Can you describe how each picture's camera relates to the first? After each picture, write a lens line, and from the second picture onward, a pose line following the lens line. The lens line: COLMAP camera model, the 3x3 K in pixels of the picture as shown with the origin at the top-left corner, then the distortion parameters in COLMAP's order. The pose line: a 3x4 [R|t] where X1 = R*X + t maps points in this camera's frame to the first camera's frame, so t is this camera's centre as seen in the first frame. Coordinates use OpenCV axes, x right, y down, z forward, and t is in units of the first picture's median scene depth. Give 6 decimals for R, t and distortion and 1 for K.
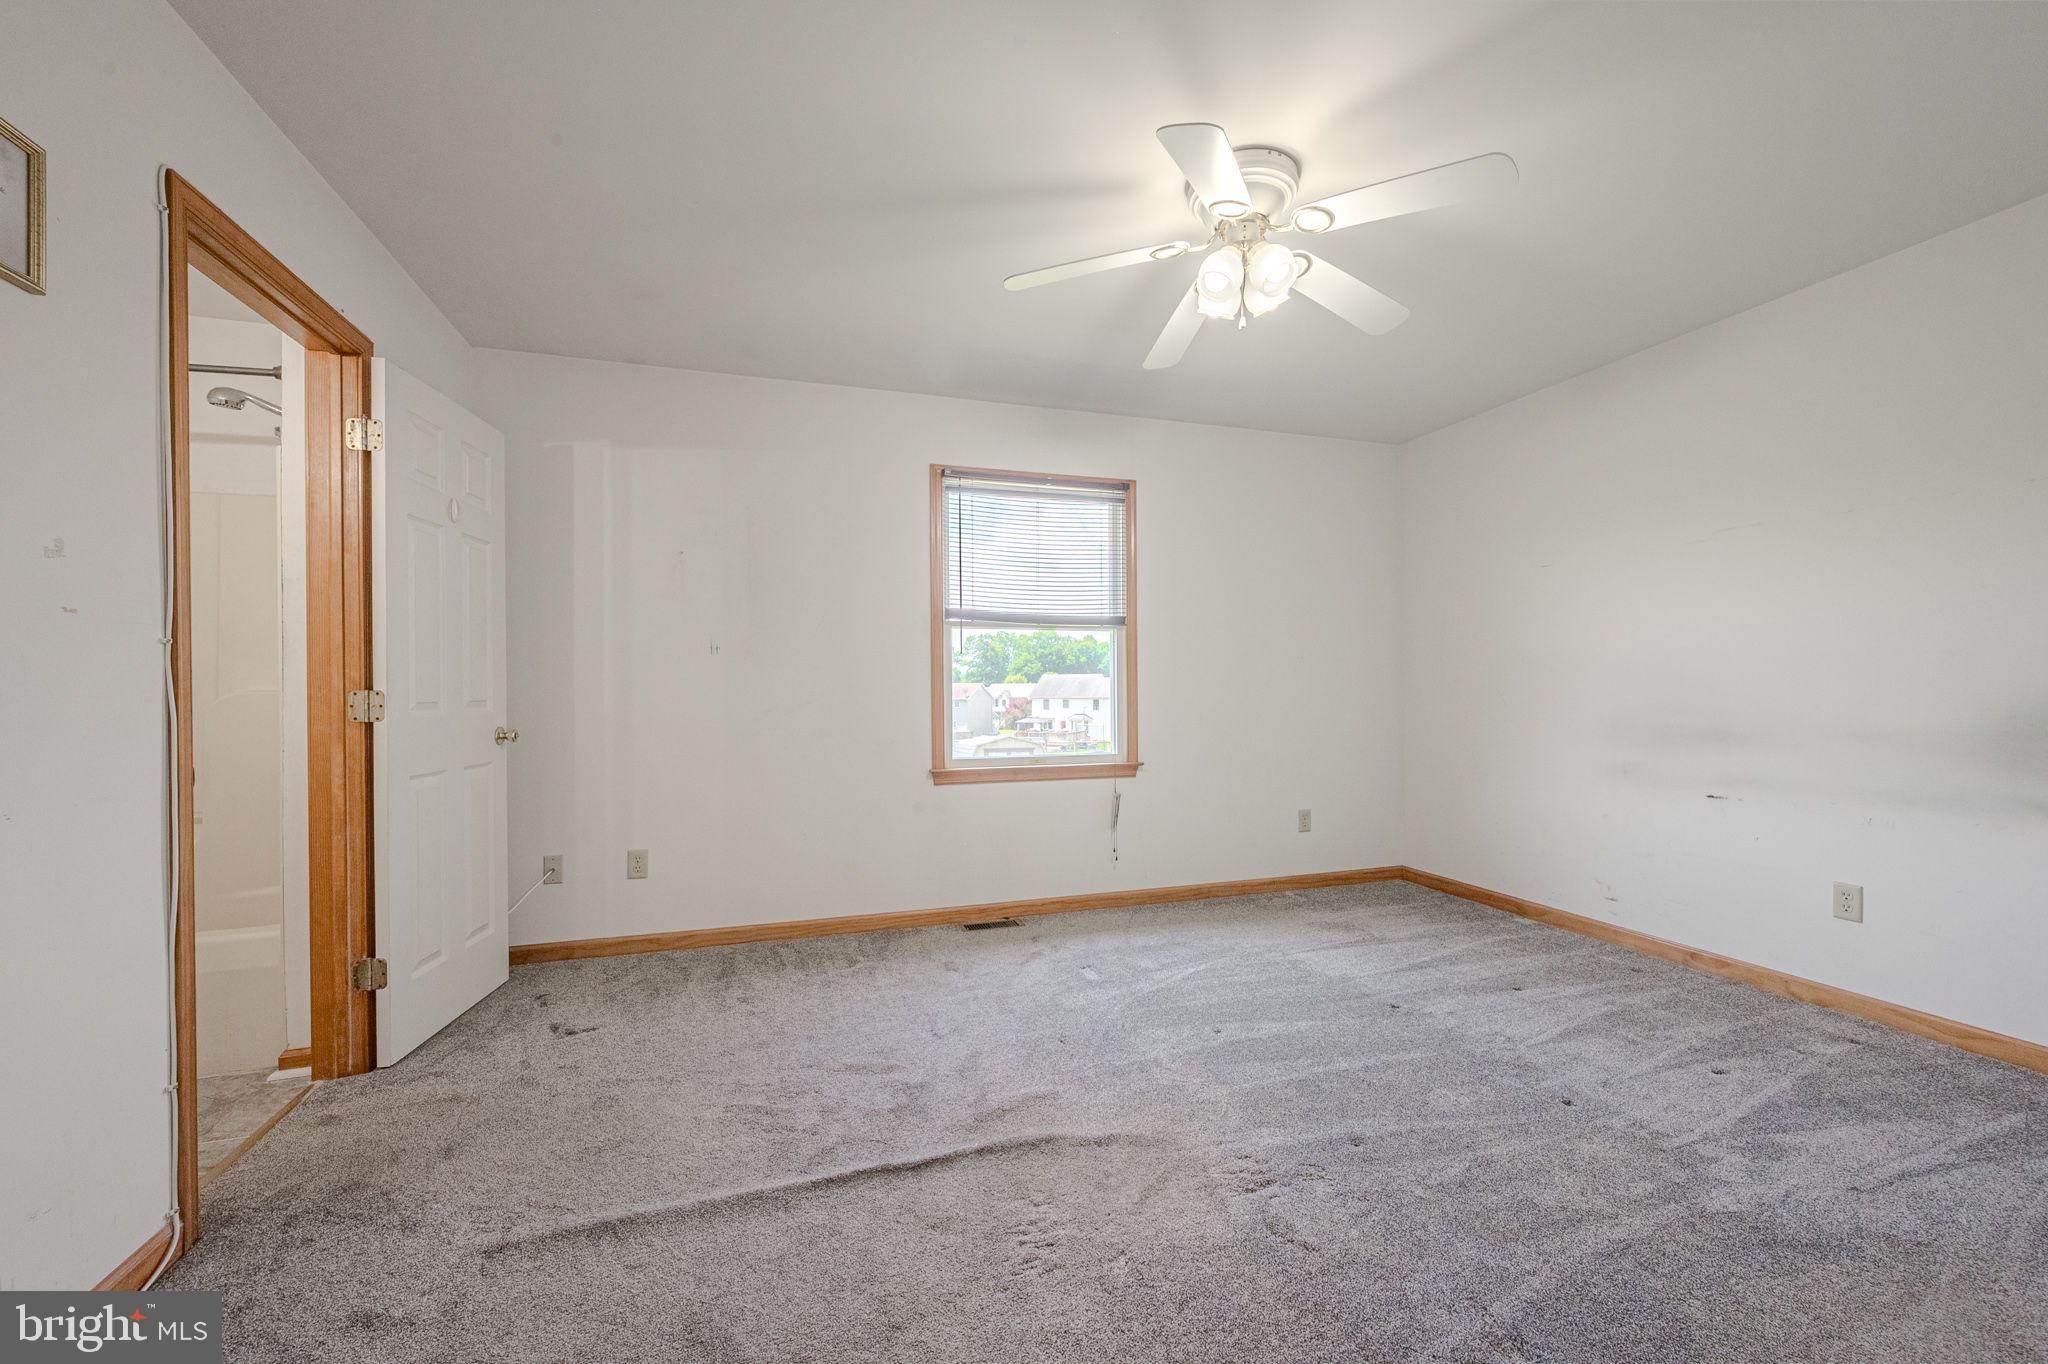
lens RADIAL K [[806.8, 0, 1032.9], [0, 806.8, 688.1], [0, 0, 1]] dist [-0.004145, -0.000435]
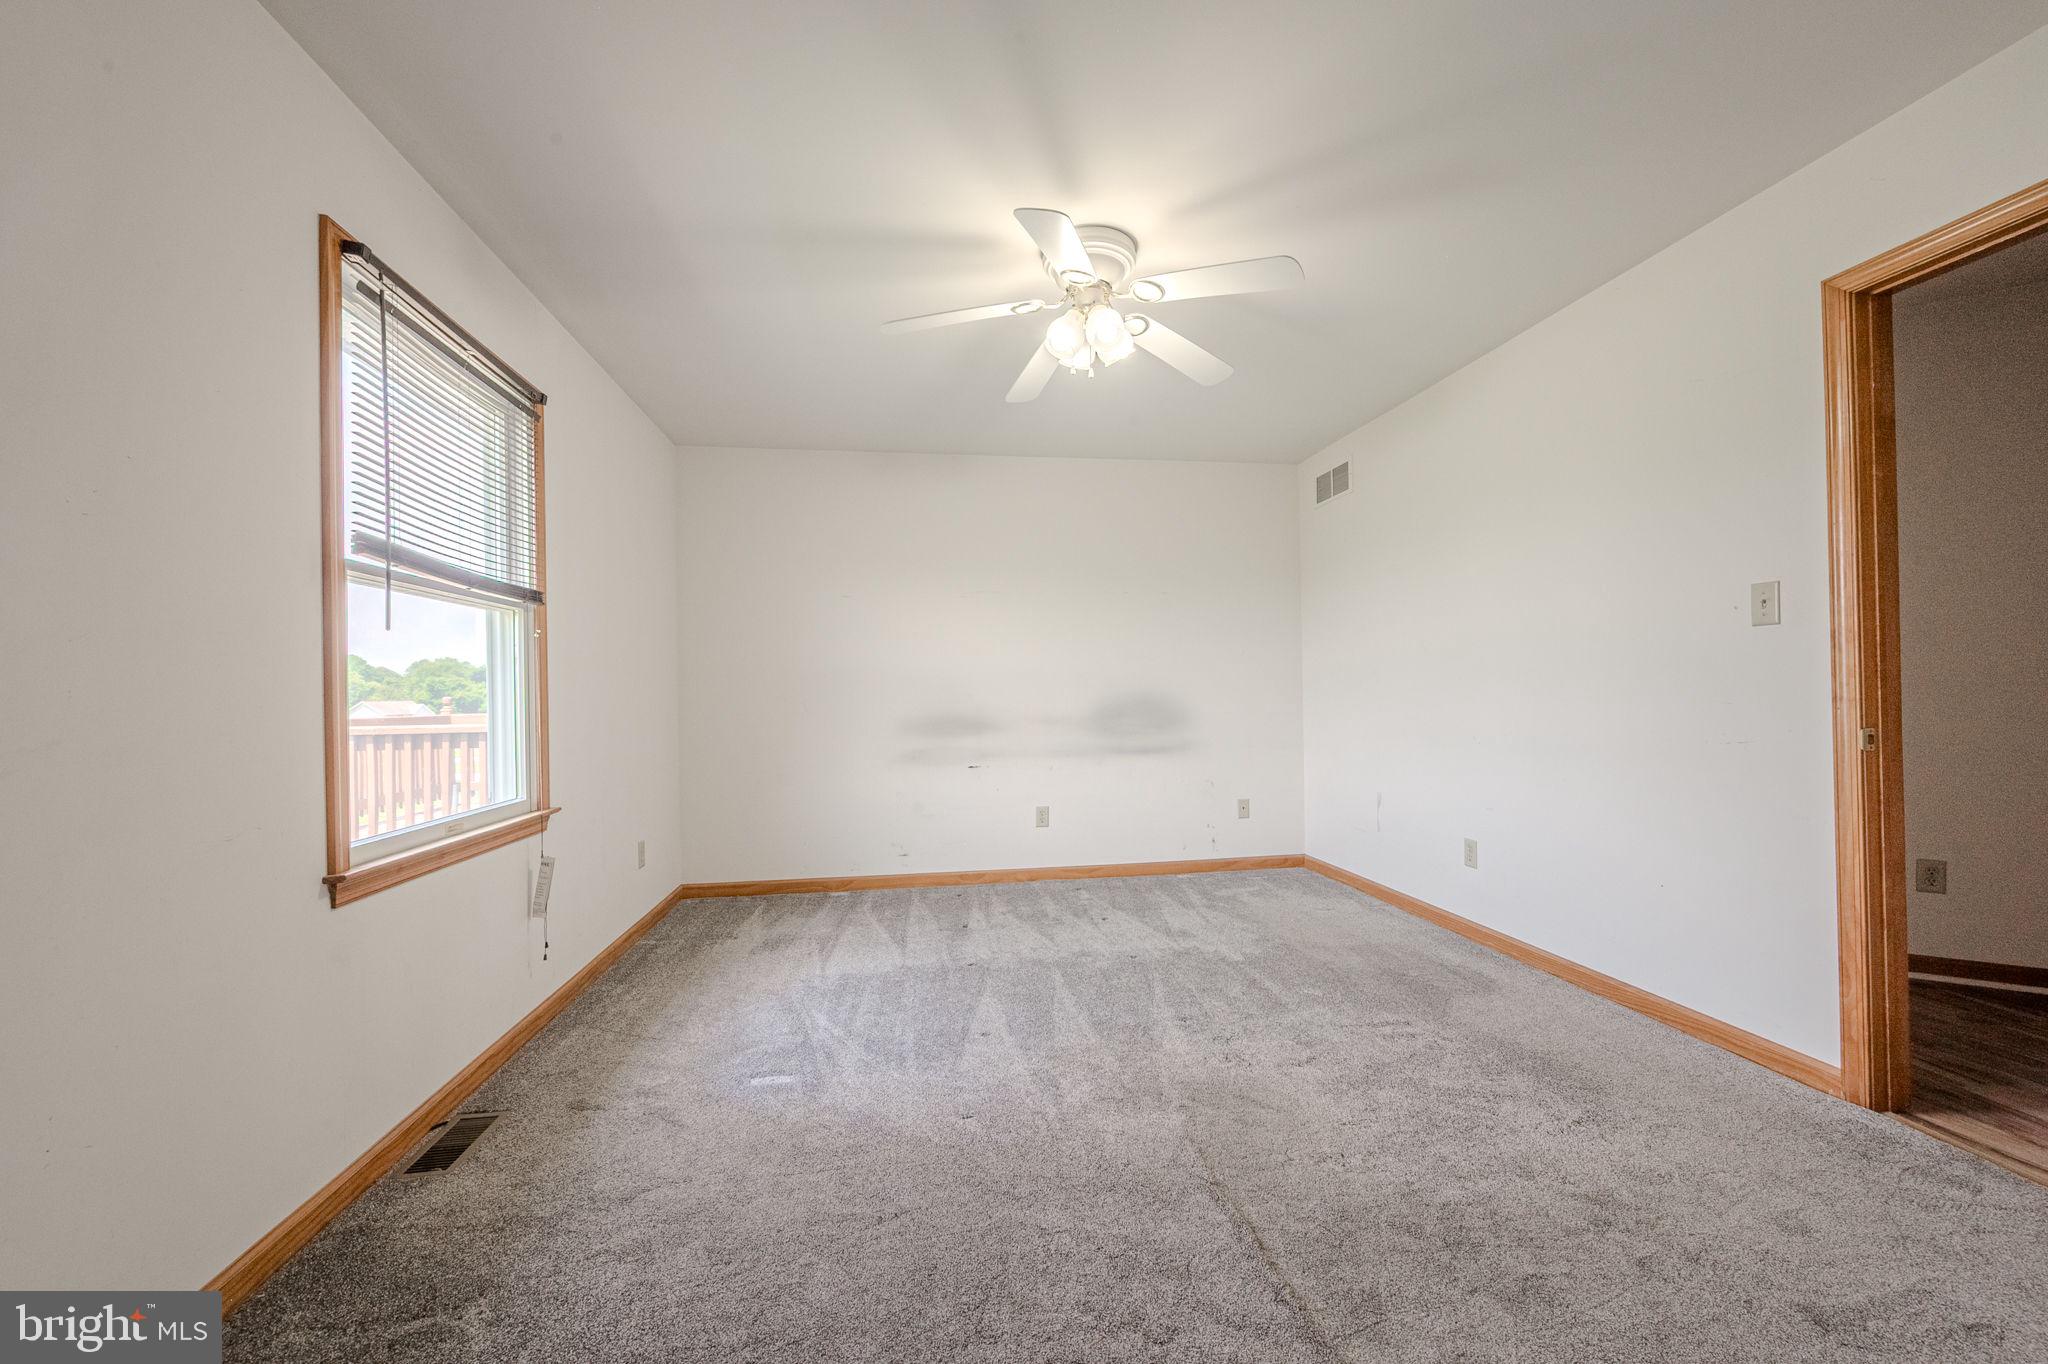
lens RADIAL K [[806.8, 0, 1032.9], [0, 806.8, 688.1], [0, 0, 1]] dist [-0.004145, -0.000435]
pose [[0.157400, 0.008716, 0.987496, -0.642840], [0.016752, 0.999794, -0.011494, 0.007325], [-0.987393, 0.018351, 0.157222, 0.661479]]
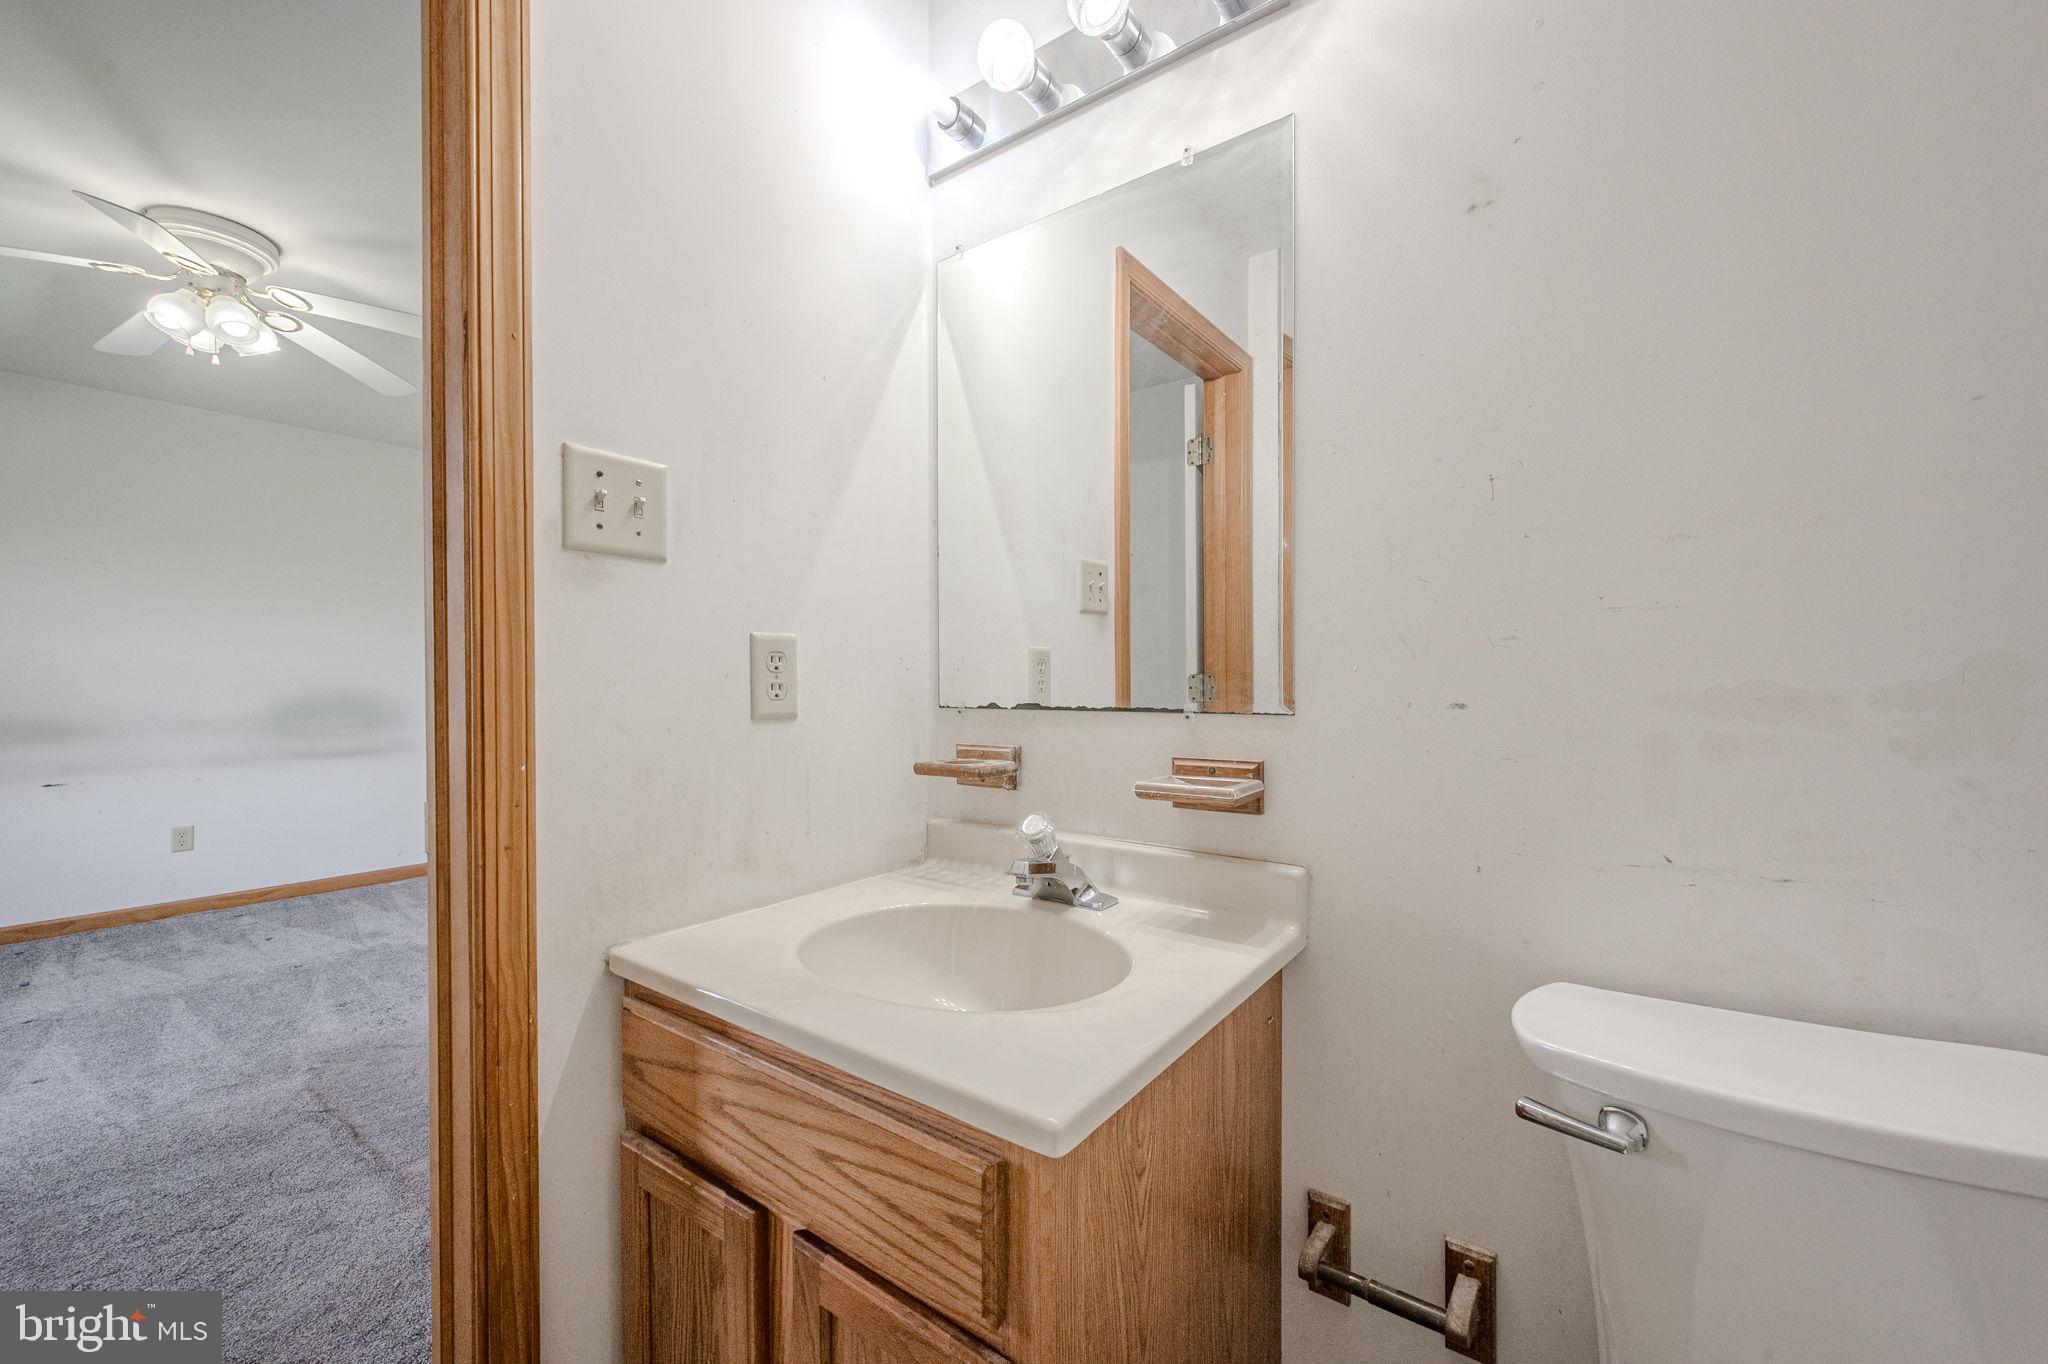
lens RADIAL K [[809.0, 0, 1035.8], [0, 809.0, 689.5], [0, 0, 1]] dist [-0.000632, 0.000378]
pose [[-0.582048, 0.005091, 0.813138, -0.952799], [0.013035, 0.999910, 0.003071, 0.011228], [-0.813050, 0.012387, -0.582062, 0.533235]]
